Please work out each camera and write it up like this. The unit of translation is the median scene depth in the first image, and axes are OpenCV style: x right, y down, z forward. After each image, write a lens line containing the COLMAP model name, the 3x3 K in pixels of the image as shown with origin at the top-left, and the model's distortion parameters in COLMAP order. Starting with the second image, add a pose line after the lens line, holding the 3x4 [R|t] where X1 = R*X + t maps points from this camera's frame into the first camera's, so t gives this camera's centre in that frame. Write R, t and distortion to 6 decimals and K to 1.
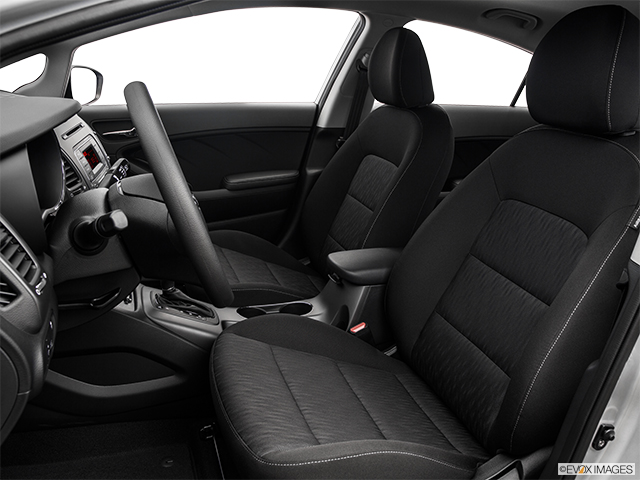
lens RADIAL K [[613.0, 0, 320.0], [0, 613.0, 240.0], [0, 0, 1]] dist [0.001250, 0.000862]
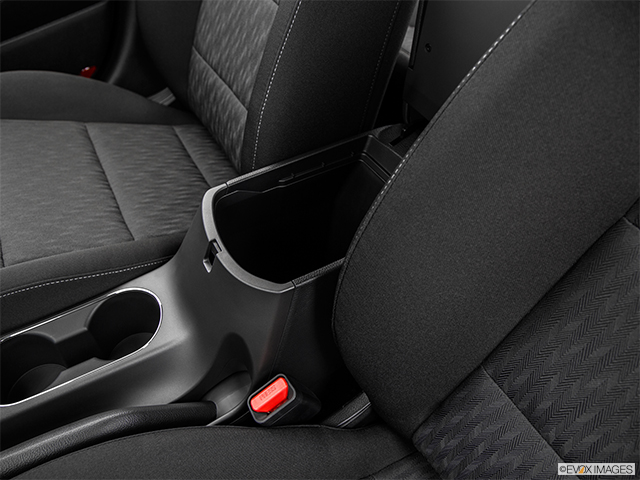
lens RADIAL K [[492.3, 0, 320.0], [0, 492.3, 240.0], [0, 0, 1]] dist [-0.121039, 0.059718]
pose [[0.983277, -0.166291, 0.074254, 0.061764], [0.104455, 0.848958, 0.518034, -0.070343], [-0.149183, -0.501615, 0.852131, 0.574348]]
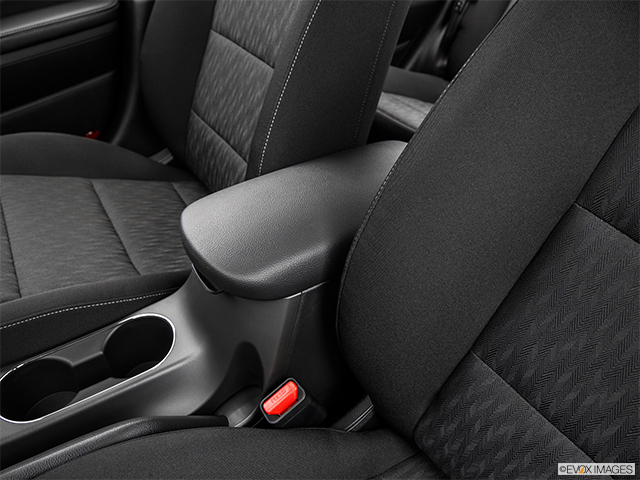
lens RADIAL K [[492.3, 0, 320.0], [0, 492.3, 240.0], [0, 0, 1]] dist [-0.121039, 0.059718]
pose [[0.971884, -0.186272, 0.144029, 0.042367], [0.118221, 0.915032, 0.385668, -0.058829], [-0.203630, -0.357798, 0.911326, 0.535992]]
